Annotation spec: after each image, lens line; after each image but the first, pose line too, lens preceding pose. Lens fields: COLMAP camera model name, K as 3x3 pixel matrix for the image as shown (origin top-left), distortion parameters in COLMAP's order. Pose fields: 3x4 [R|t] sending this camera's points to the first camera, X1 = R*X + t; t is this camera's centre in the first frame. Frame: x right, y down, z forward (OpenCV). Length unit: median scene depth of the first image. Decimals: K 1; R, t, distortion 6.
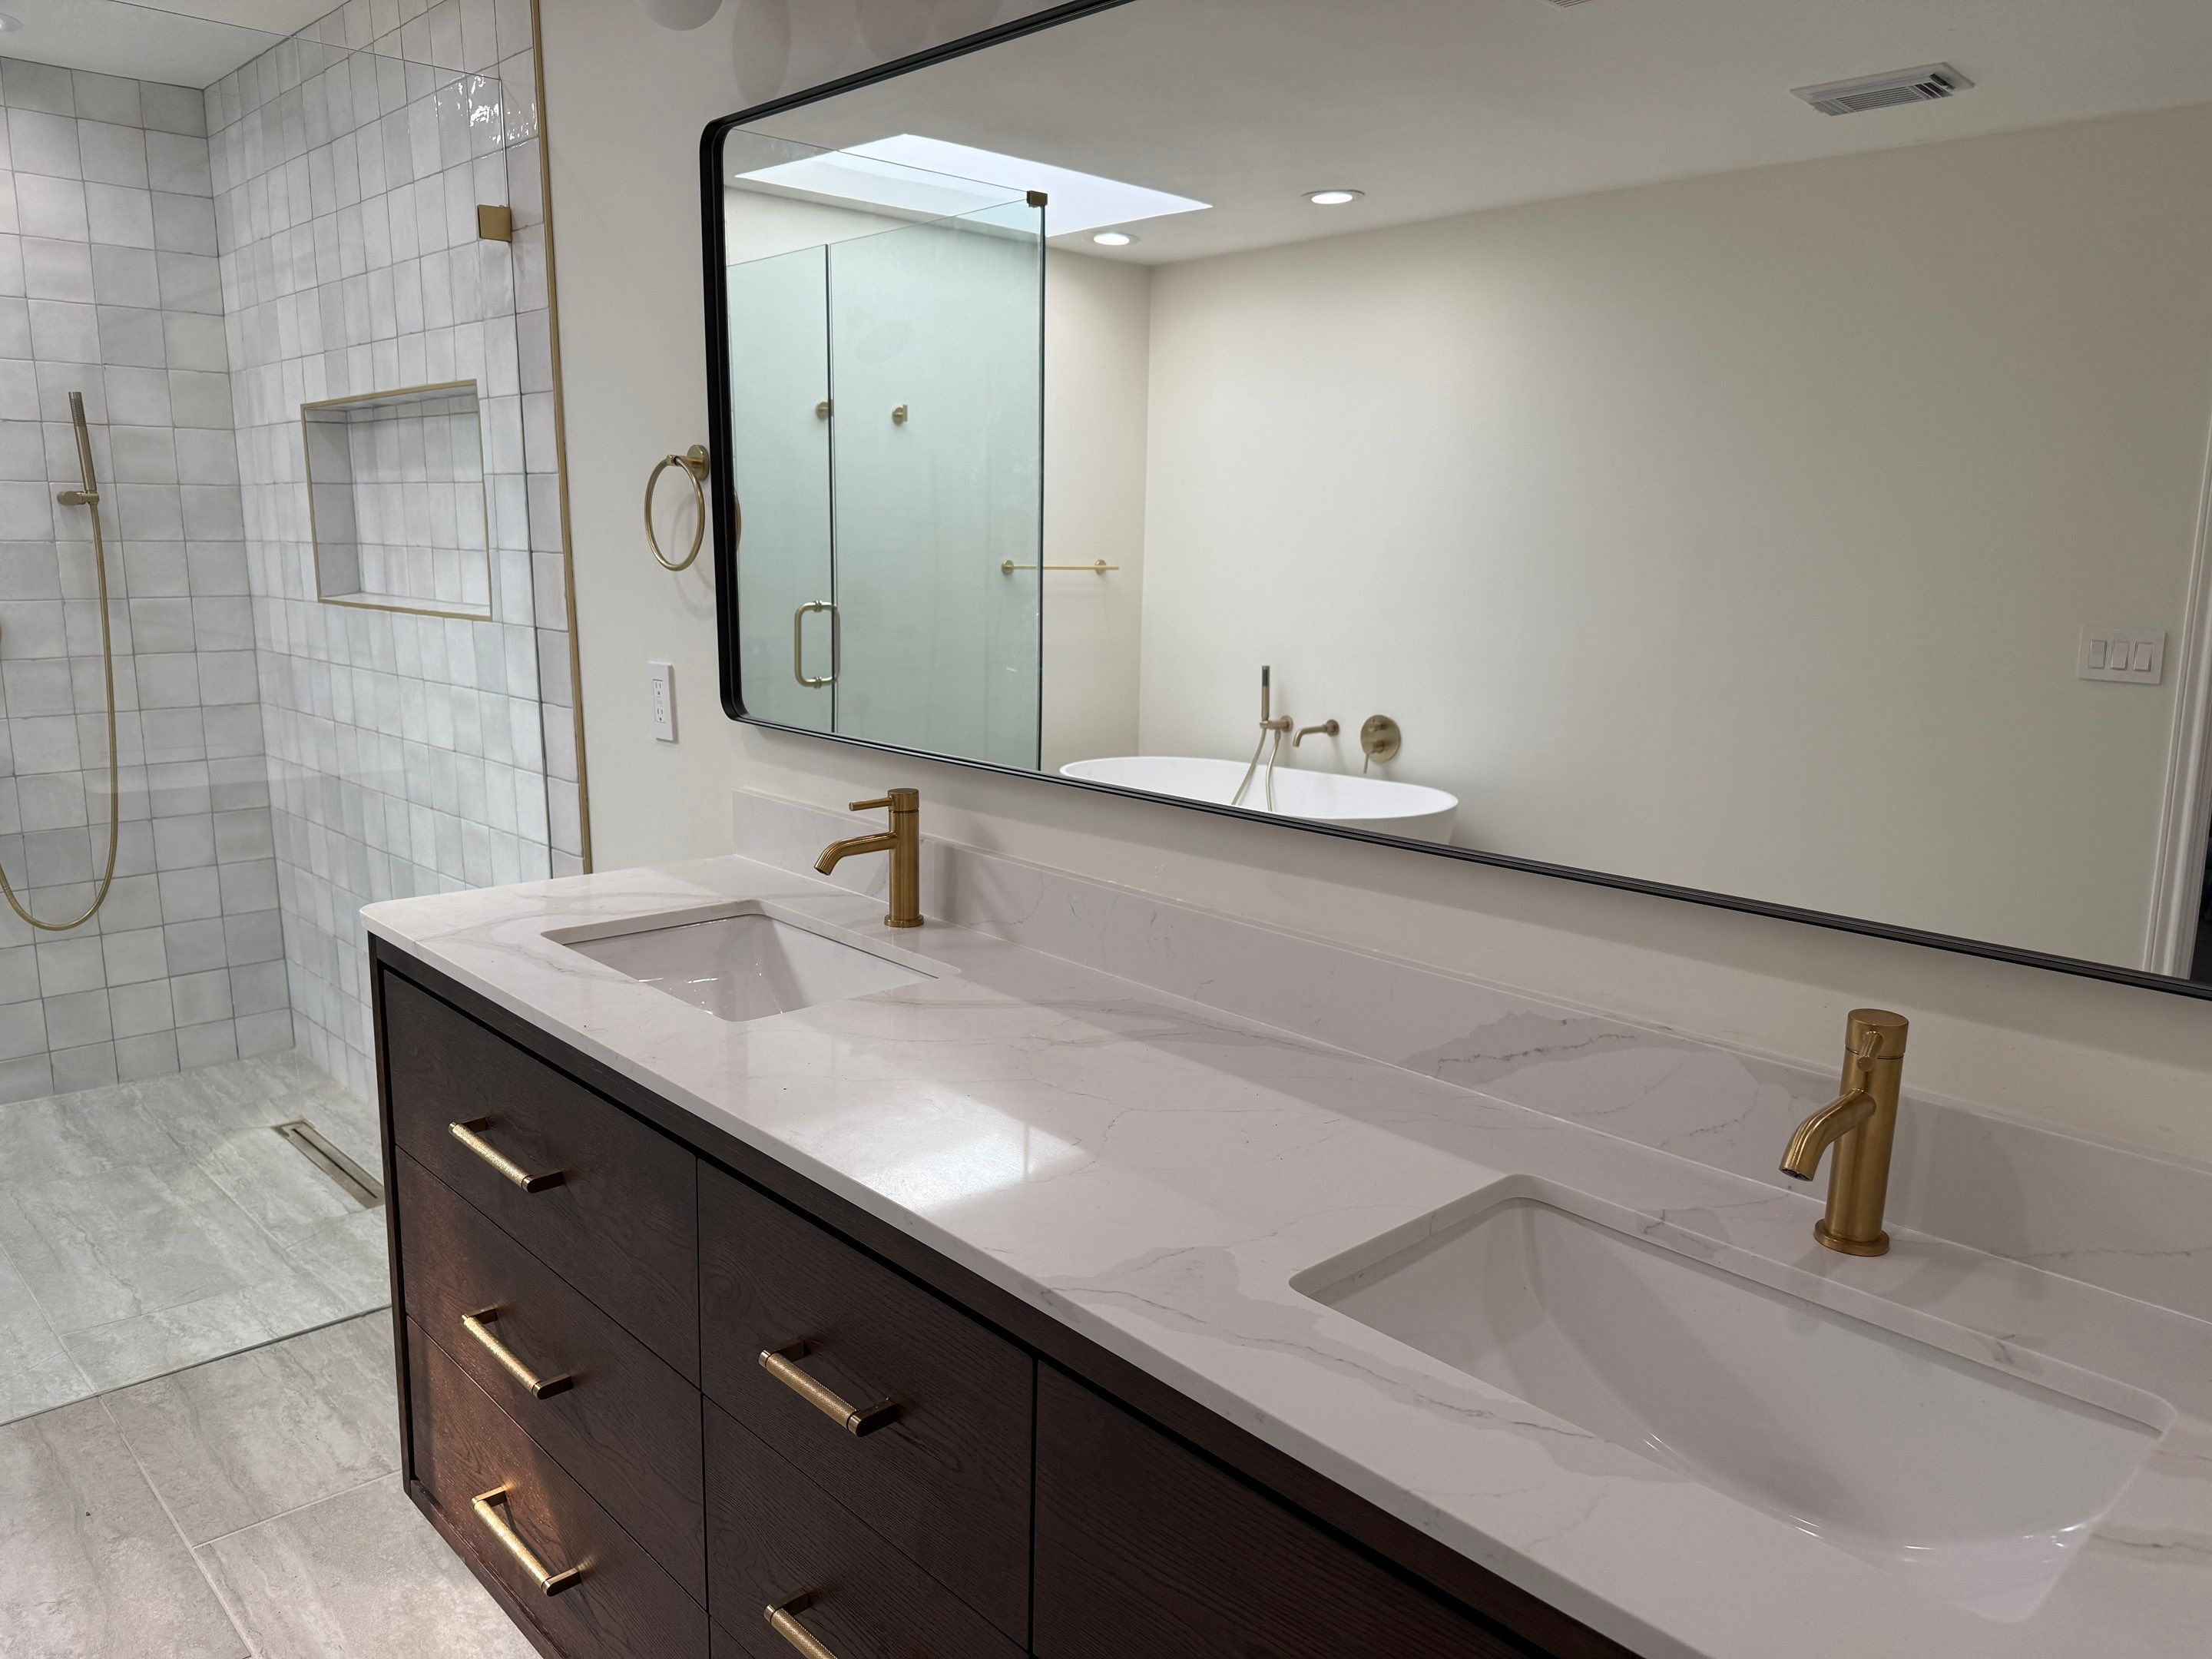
lens RADIAL K [[1555.1, 0, 1115.3], [0, 1555.1, 847.6], [0, 0, 1]] dist [0.060035, -0.084552]
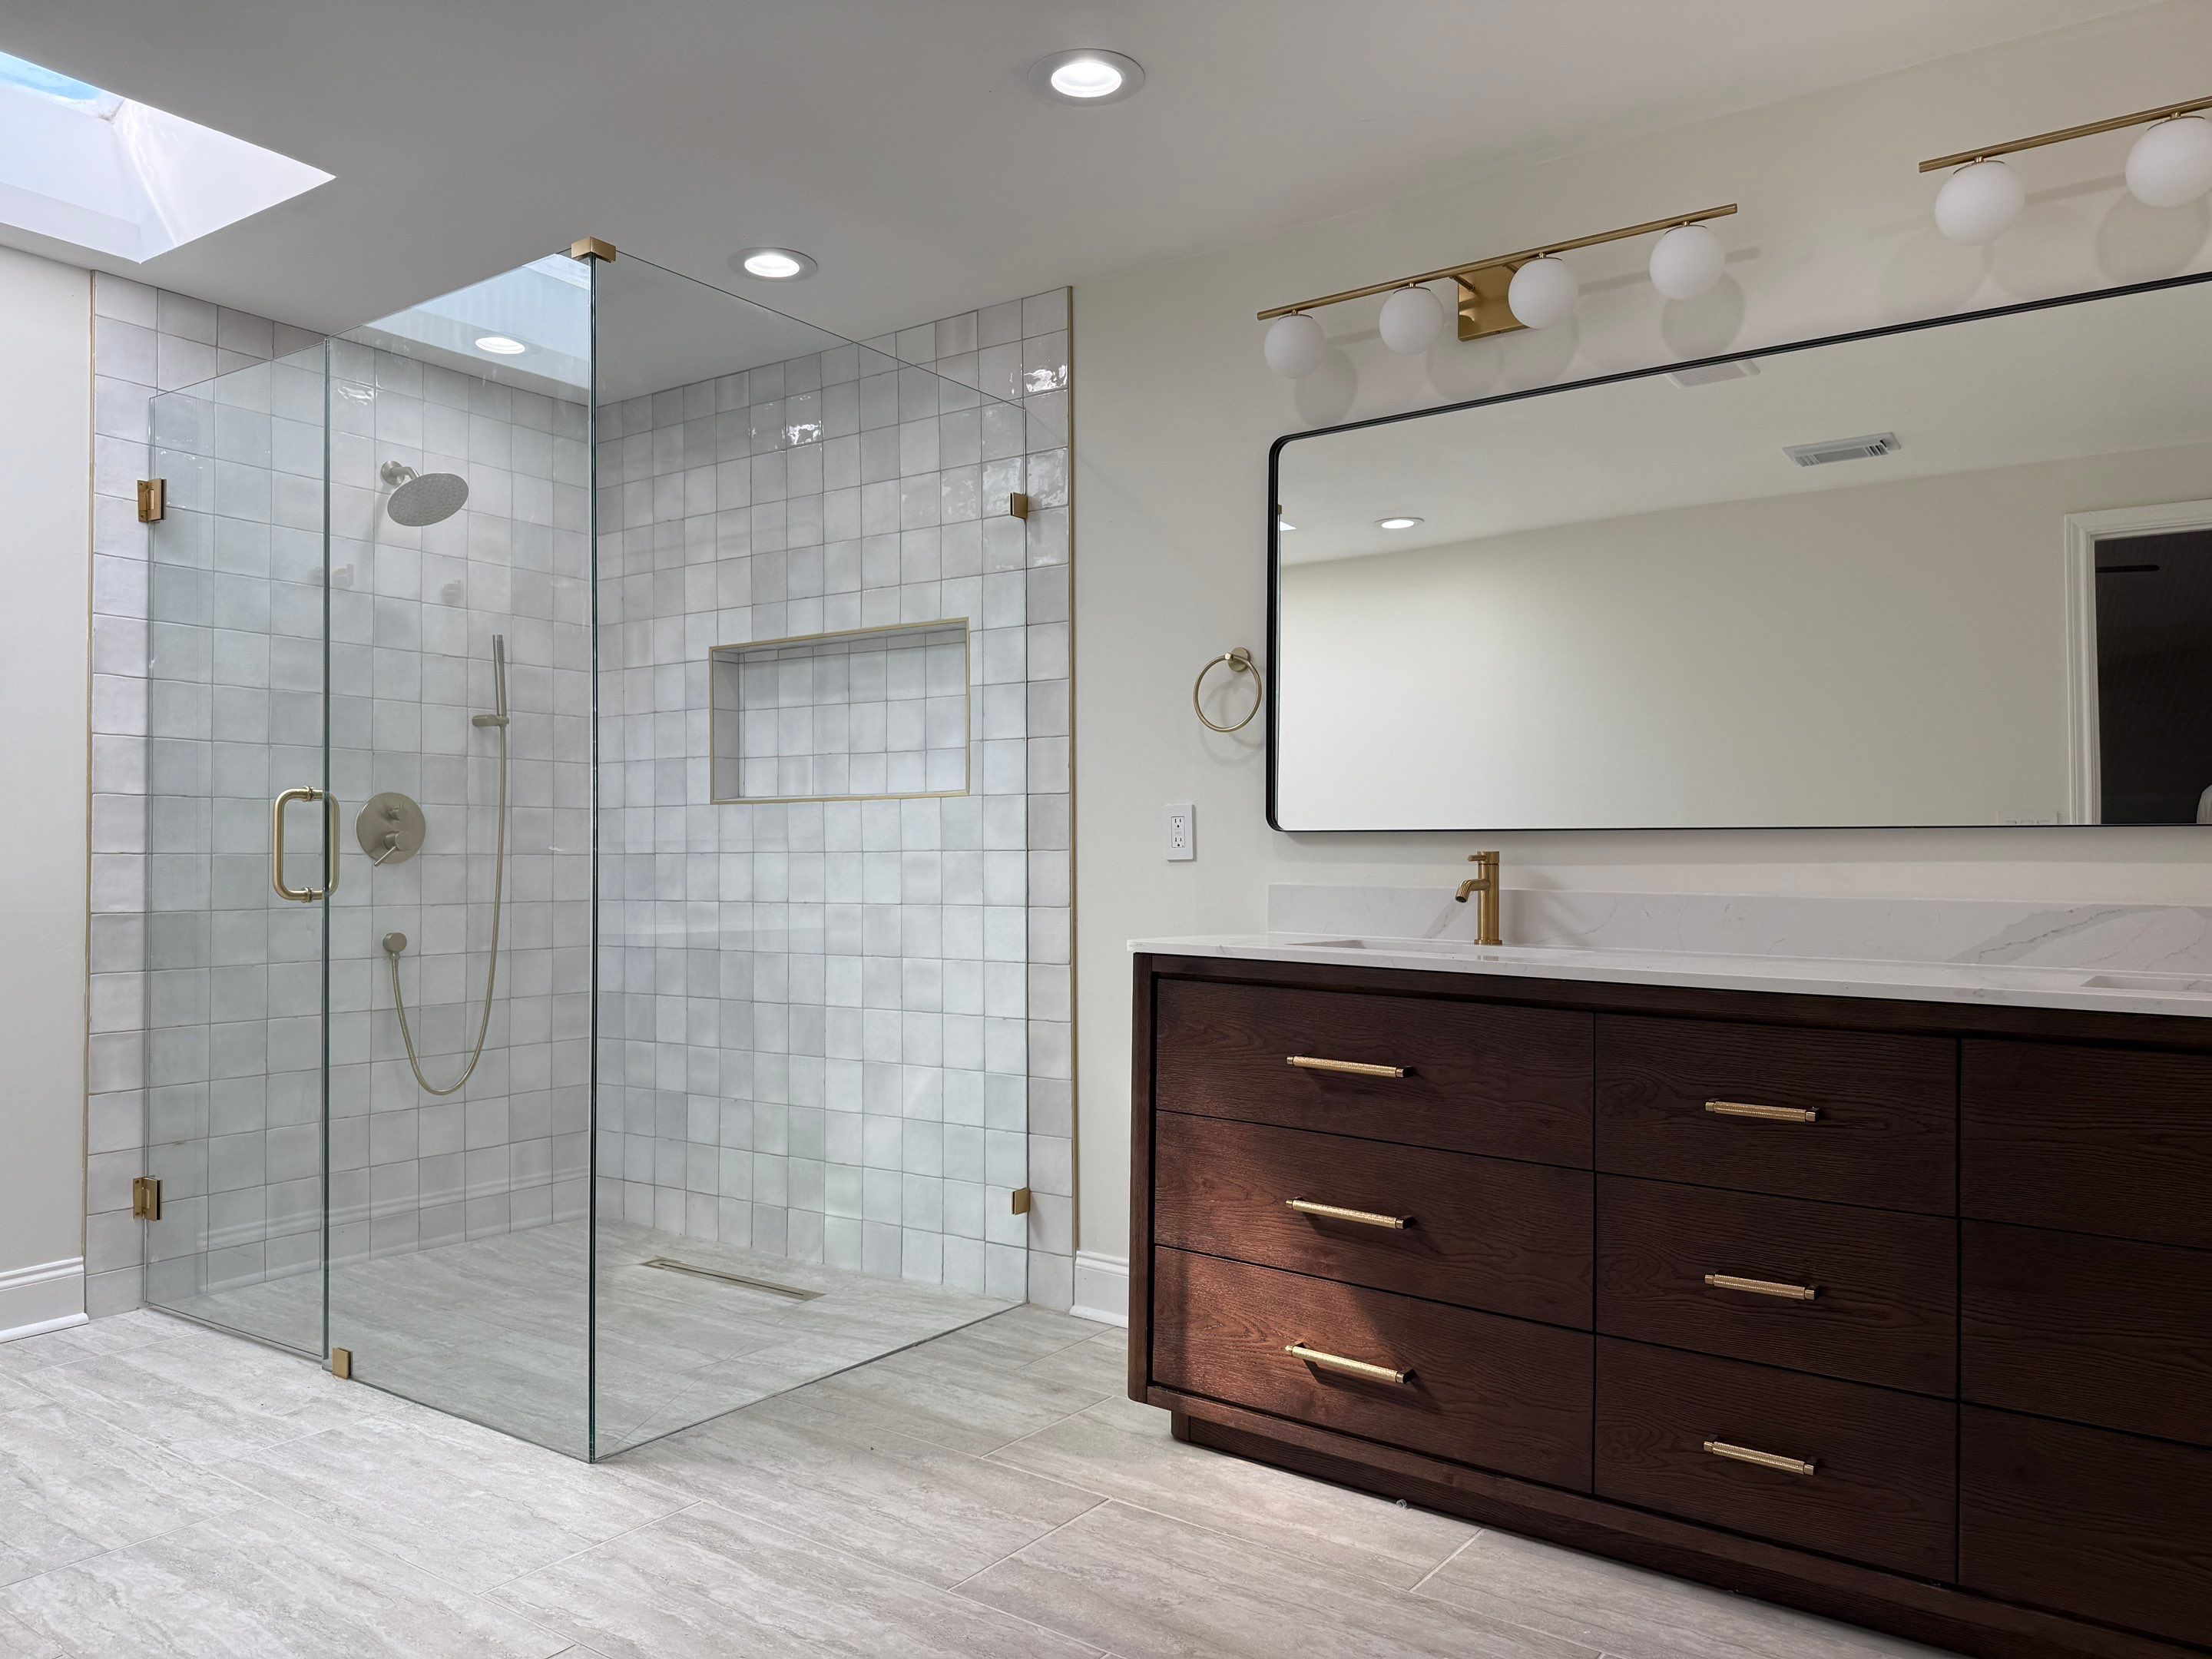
lens RADIAL K [[1555.1, 0, 1111.4], [0, 1555.1, 833.1], [0, 0, 1]] dist [0.060035, -0.084552]
pose [[0.981790, -0.008467, 0.189782, -0.442502], [0.049660, 0.975708, -0.213371, 0.141464], [-0.183366, 0.218910, 0.958361, -0.211036]]
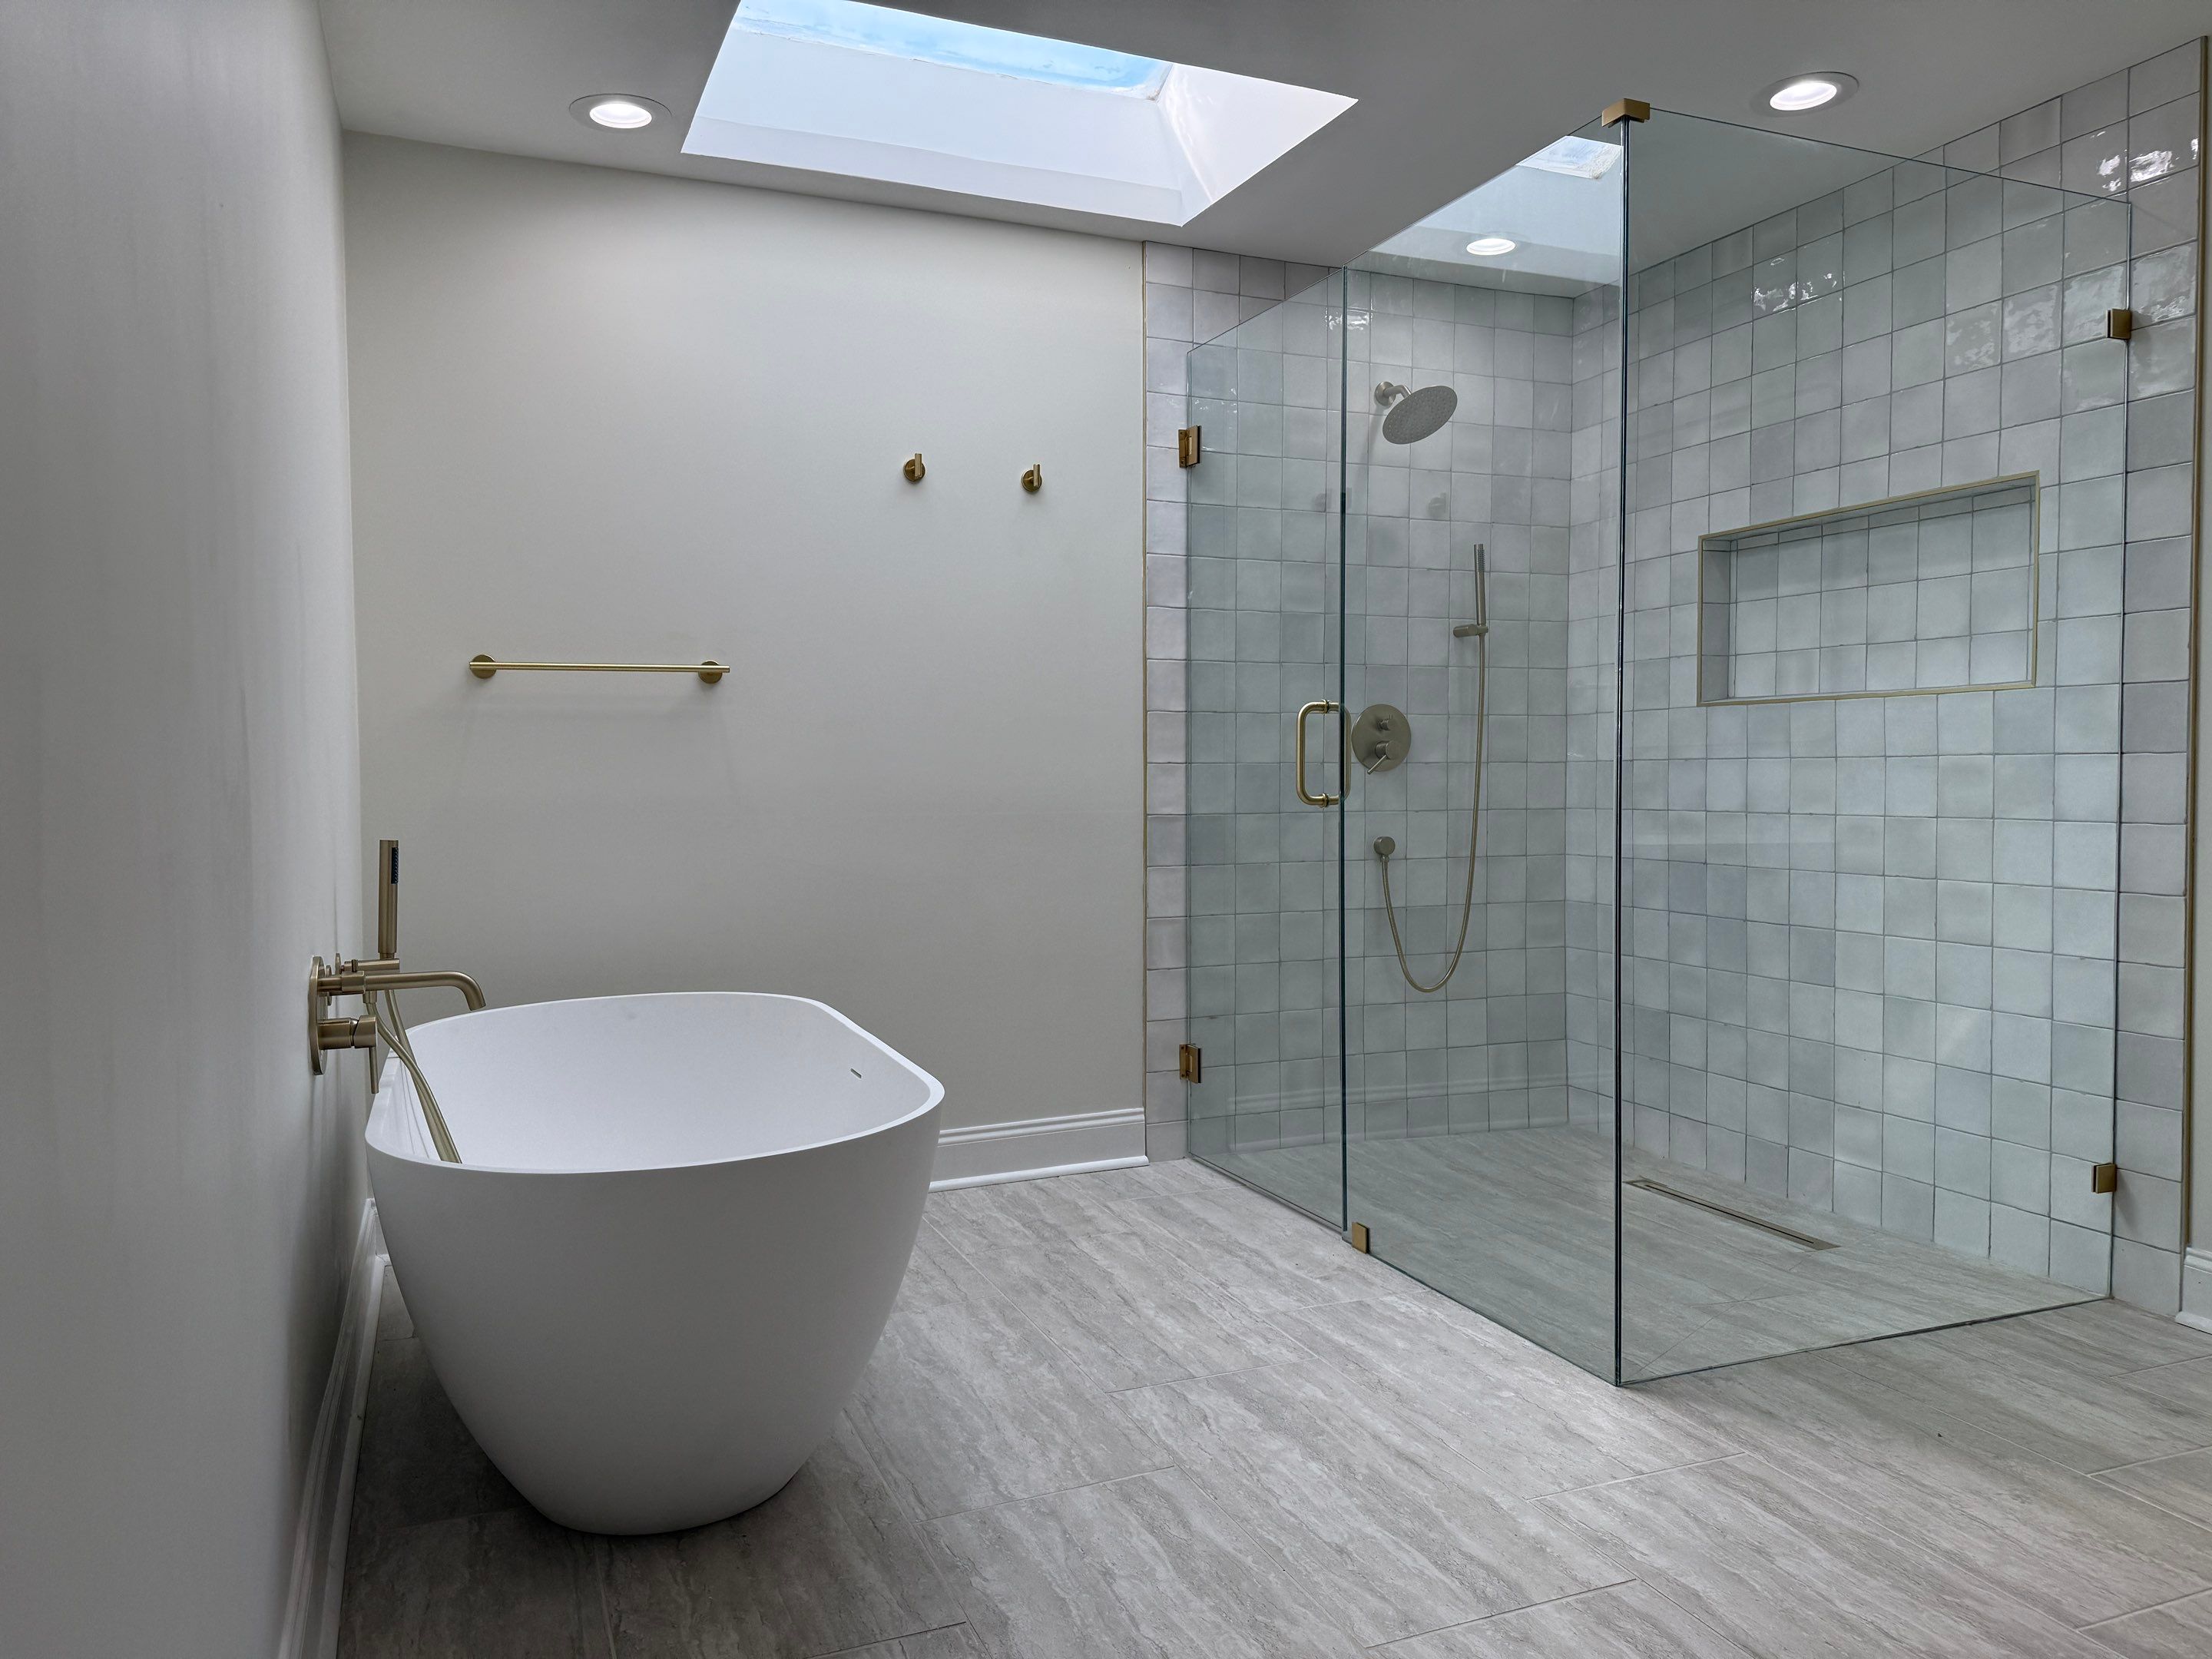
lens RADIAL K [[1555.1, 0, 1094.9], [0, 1555.1, 827.7], [0, 0, 1]] dist [0.060035, -0.084552]
pose [[0.927300, -0.001220, -0.374317, -0.499514], [-0.061365, 0.985970, -0.155233, 0.134780], [0.369255, 0.166918, 0.914215, -0.181018]]
